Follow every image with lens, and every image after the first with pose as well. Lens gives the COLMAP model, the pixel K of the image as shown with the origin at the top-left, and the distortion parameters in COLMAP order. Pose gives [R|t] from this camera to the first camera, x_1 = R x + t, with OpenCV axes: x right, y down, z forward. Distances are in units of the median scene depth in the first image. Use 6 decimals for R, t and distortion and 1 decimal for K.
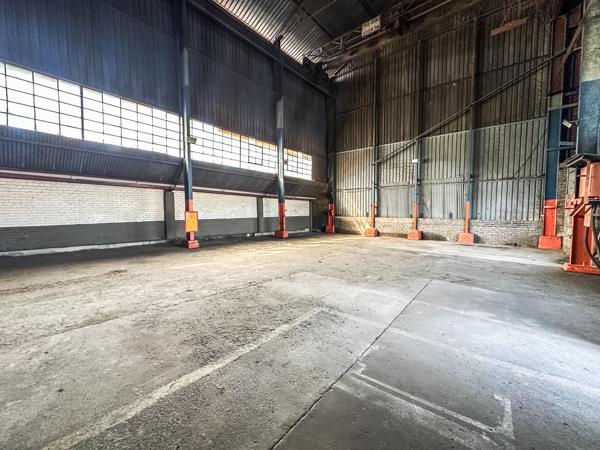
lens RADIAL K [[238.9, 0, 299.7], [0, 238.9, 225.1], [0, 0, 1]] dist [-0.004506, 0.000939]
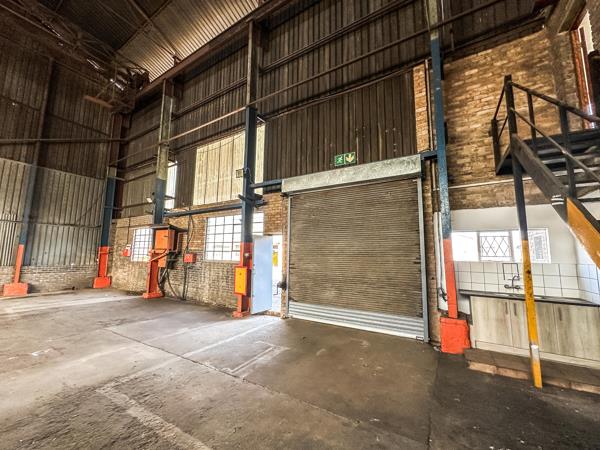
lens RADIAL K [[238.9, 0, 299.7], [0, 238.9, 224.9], [0, 0, 1]] dist [-0.004506, 0.000939]
pose [[-0.132263, 0.120983, 0.983804, -0.305249], [0.051262, 0.992030, -0.115103, -0.024698], [-0.989888, 0.035208, -0.137411, 0.157237]]
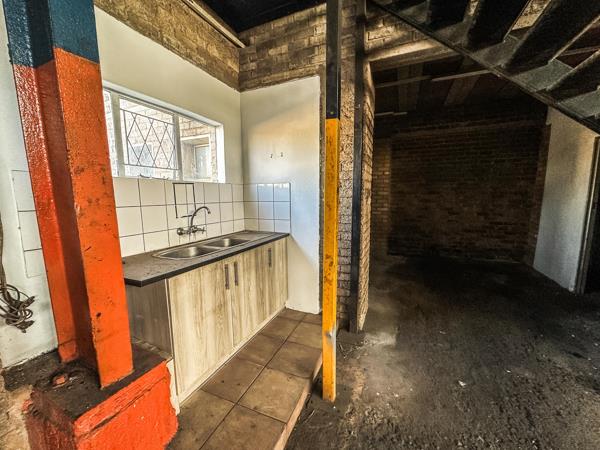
lens RADIAL K [[238.9, 0, 298.9], [0, 238.9, 224.3], [0, 0, 1]] dist [-0.004506, 0.000939]
pose [[-0.964829, 0.044610, -0.259064, 0.019679], [-0.006712, 0.980995, 0.193919, 0.007424], [0.262791, 0.188837, -0.946193, -0.037611]]
